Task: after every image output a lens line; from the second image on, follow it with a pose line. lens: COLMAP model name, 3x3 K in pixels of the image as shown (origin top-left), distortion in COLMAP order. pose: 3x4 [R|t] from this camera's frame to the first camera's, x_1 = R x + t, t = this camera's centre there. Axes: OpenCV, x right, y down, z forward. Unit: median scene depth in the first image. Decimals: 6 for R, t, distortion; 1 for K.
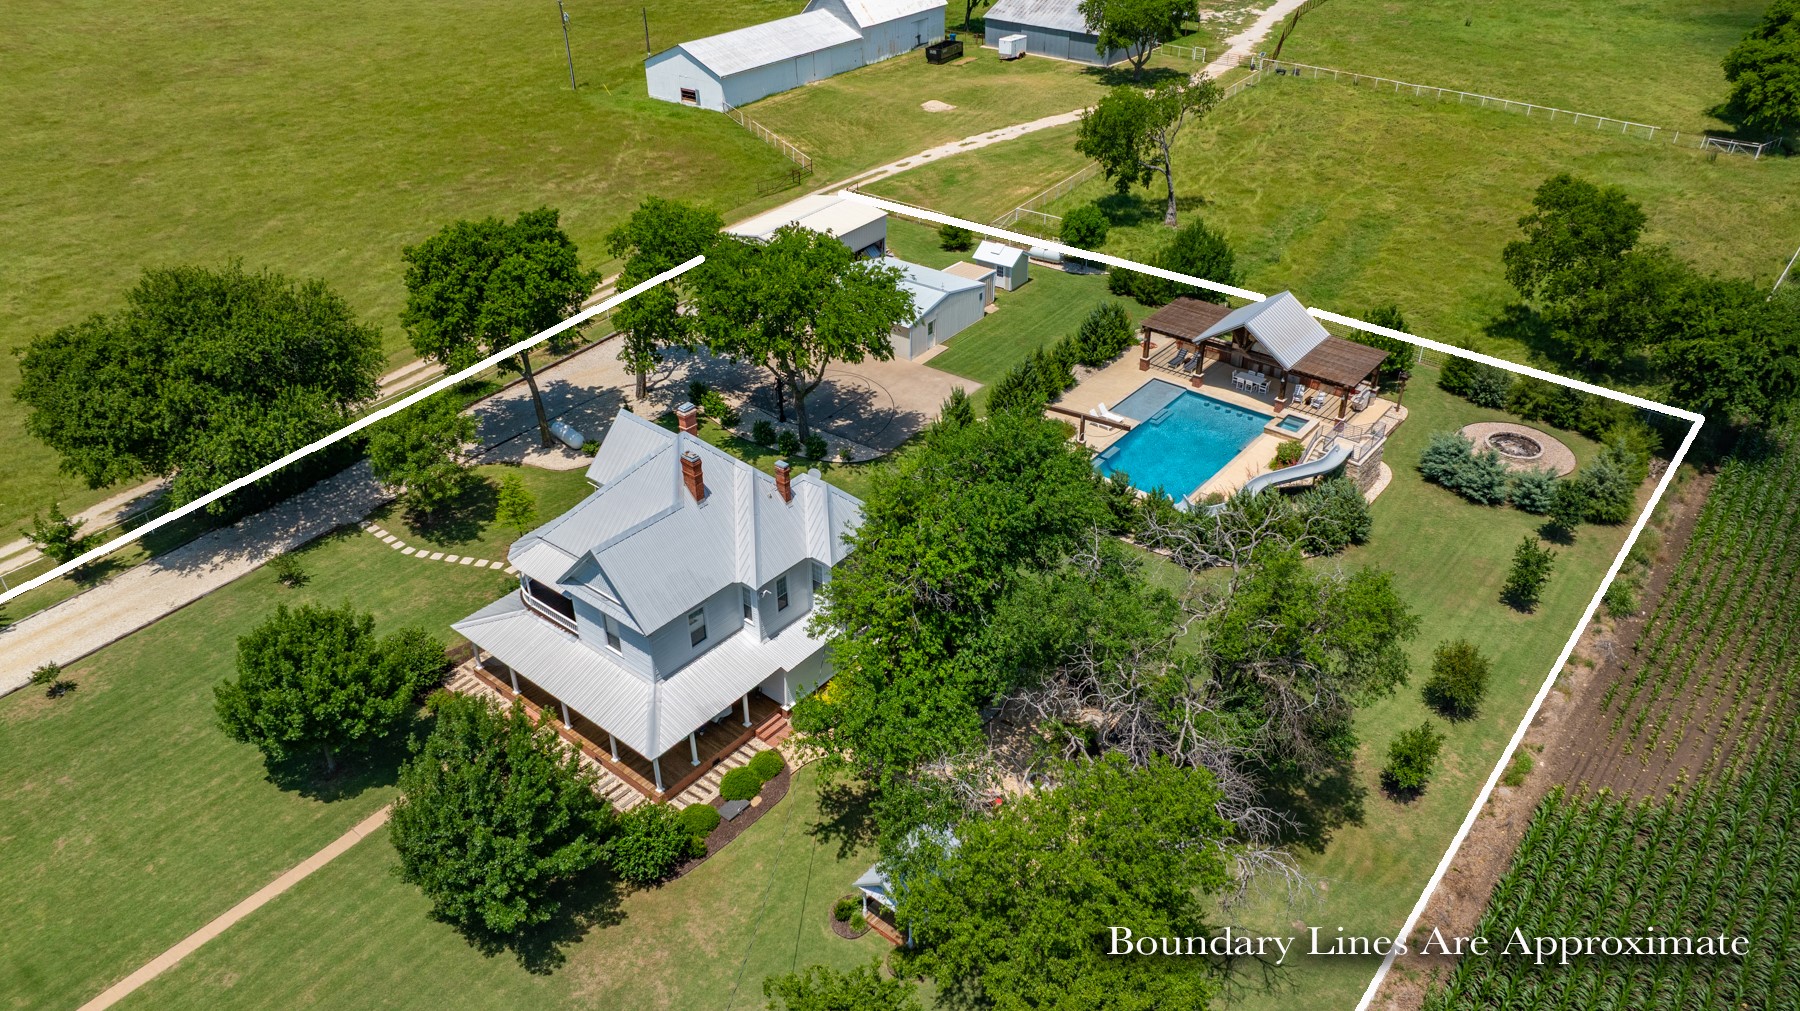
lens RADIAL K [[1259.5, 0, 911.3], [0, 1259.5, 507.2], [0, 0, 1]] dist [-0.011090, -0.005018]
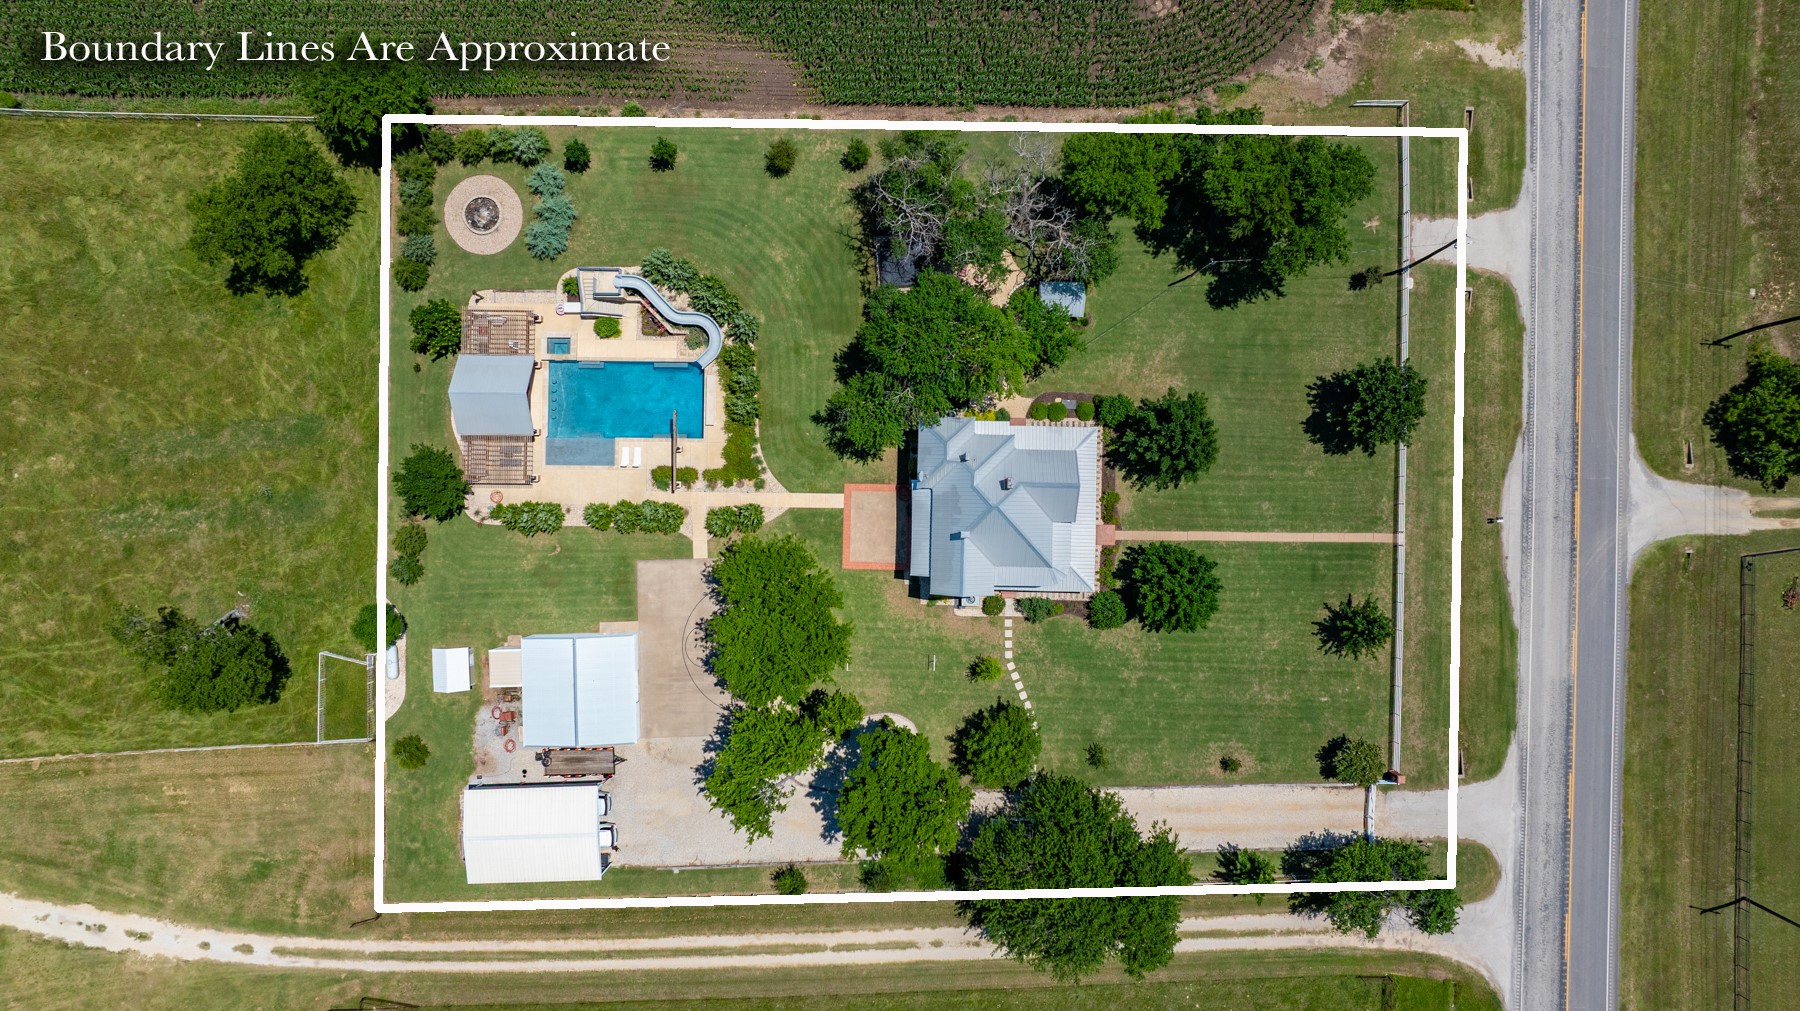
lens RADIAL K [[1259.5, 0, 911.3], [0, 1259.5, 507.2], [0, 0, 1]] dist [-0.011090, -0.005018]
pose [[-0.613829, -0.789148, 0.021420, -0.092208], [0.429870, -0.311364, 0.847505, -0.980232], [-0.662138, 0.529431, 0.530355, 0.087681]]
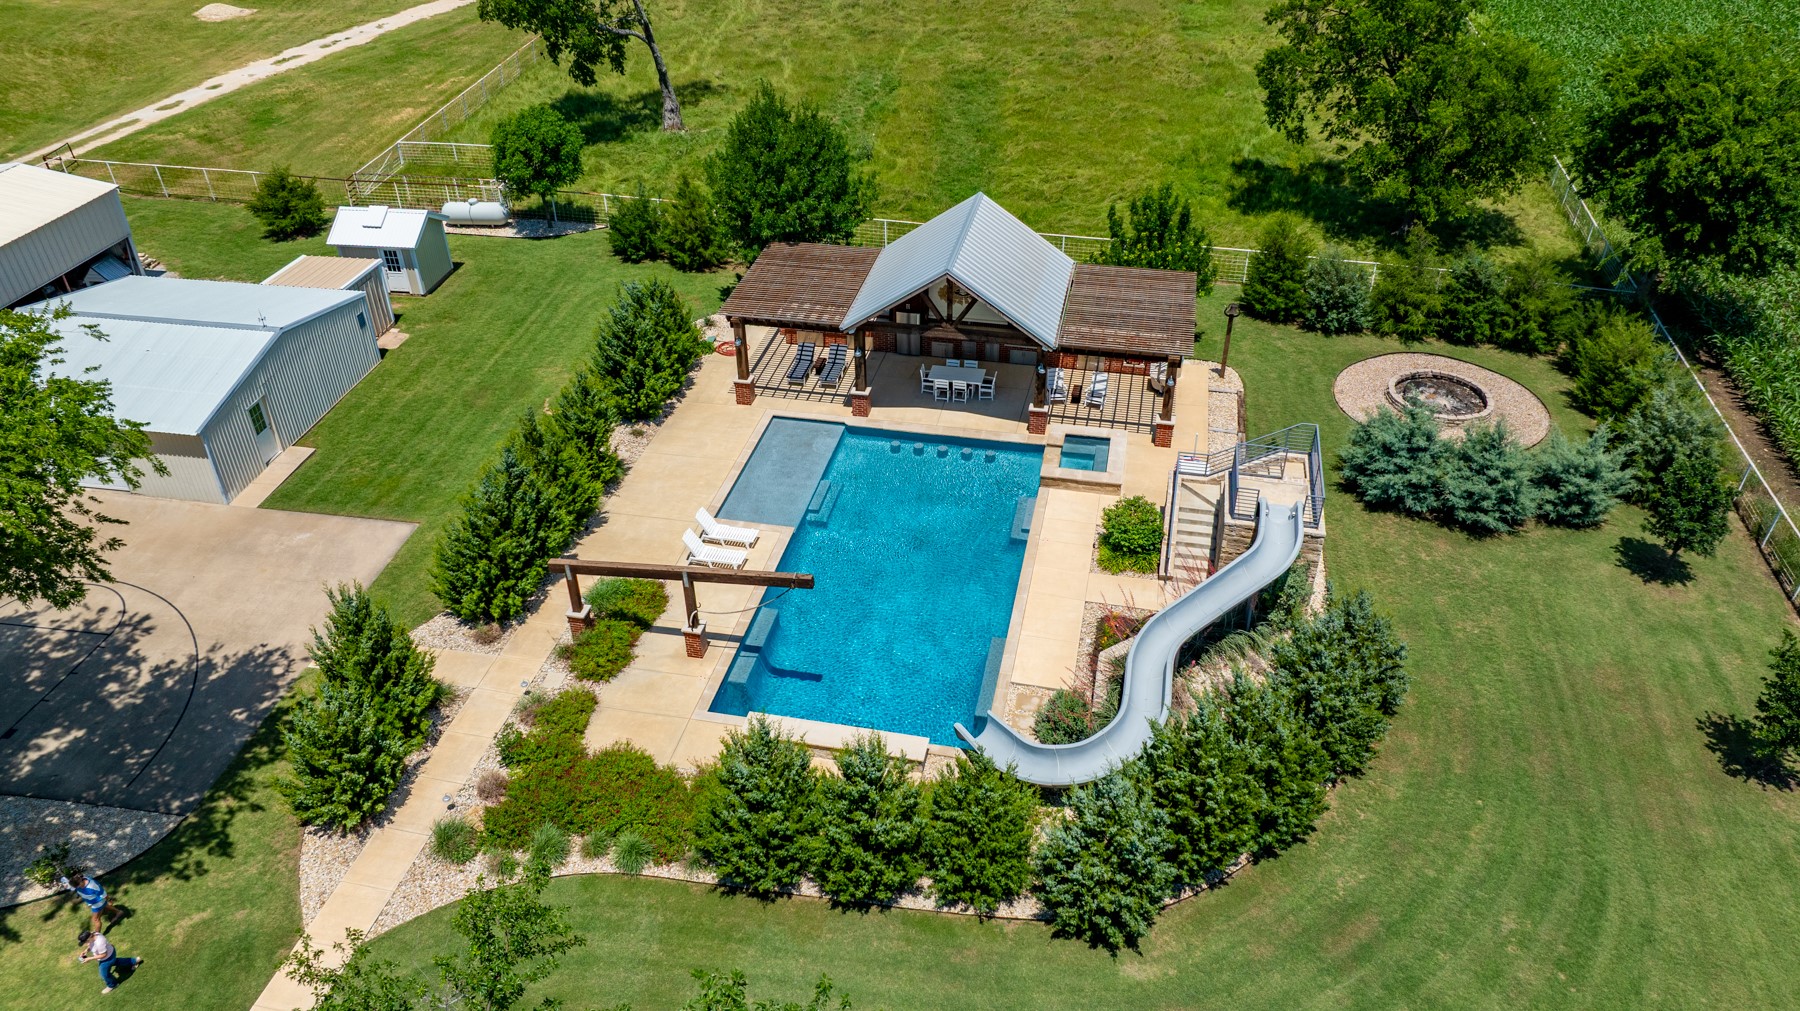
lens RADIAL K [[1259.5, 0, 911.3], [0, 1259.5, 507.2], [0, 0, 1]] dist [-0.011090, -0.005018]
pose [[0.890808, -0.260775, 0.372099, 0.045923], [0.246305, 0.965294, 0.086843, -0.091571], [-0.381831, 0.014290, 0.924122, 0.494613]]
